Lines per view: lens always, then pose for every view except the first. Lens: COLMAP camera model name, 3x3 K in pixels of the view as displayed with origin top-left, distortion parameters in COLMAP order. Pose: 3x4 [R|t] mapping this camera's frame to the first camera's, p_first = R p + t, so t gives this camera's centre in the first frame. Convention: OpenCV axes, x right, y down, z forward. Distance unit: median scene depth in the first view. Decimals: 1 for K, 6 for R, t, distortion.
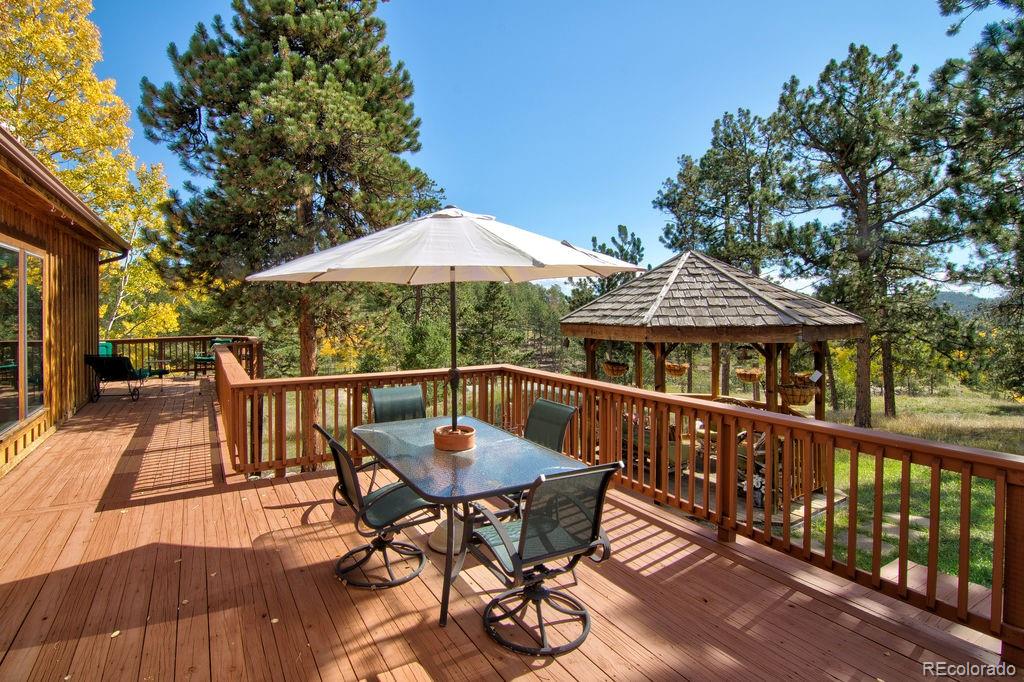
lens RADIAL K [[494.1, 0, 482.2], [0, 494.1, 316.0], [0, 0, 1]] dist [-0.021202, -0.002590]
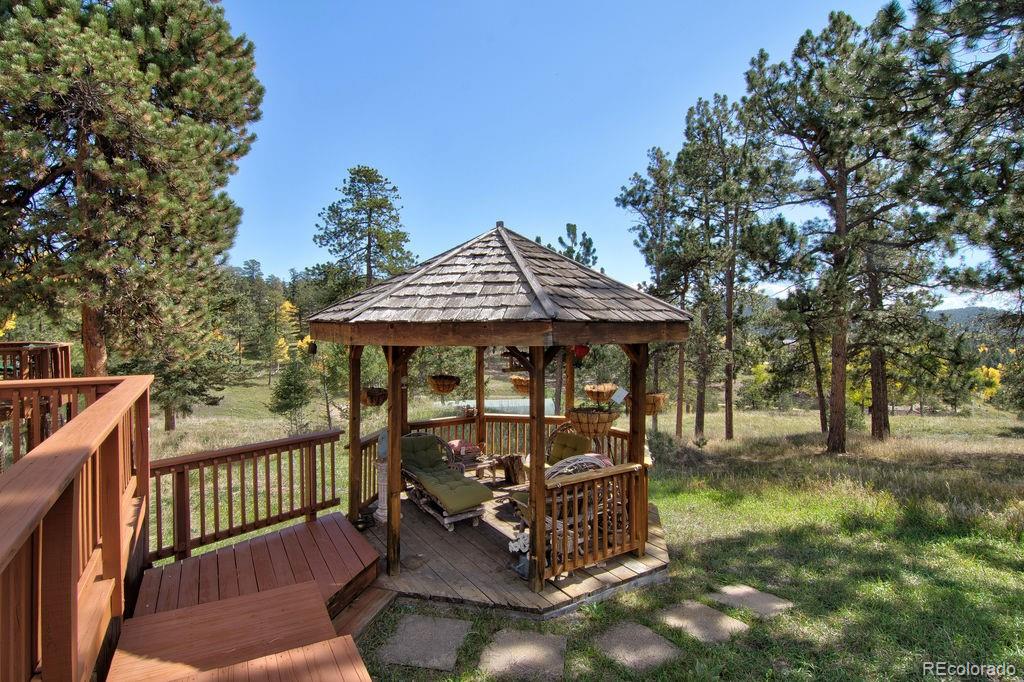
lens RADIAL K [[494.1, 0, 490.8], [0, 494.1, 346.8], [0, 0, 1]] dist [-0.021202, -0.002590]
pose [[0.999570, 0.008238, -0.028151, 0.177651], [-0.007194, 0.999290, 0.036994, 0.009340], [0.028436, -0.036775, 0.998919, 0.095008]]
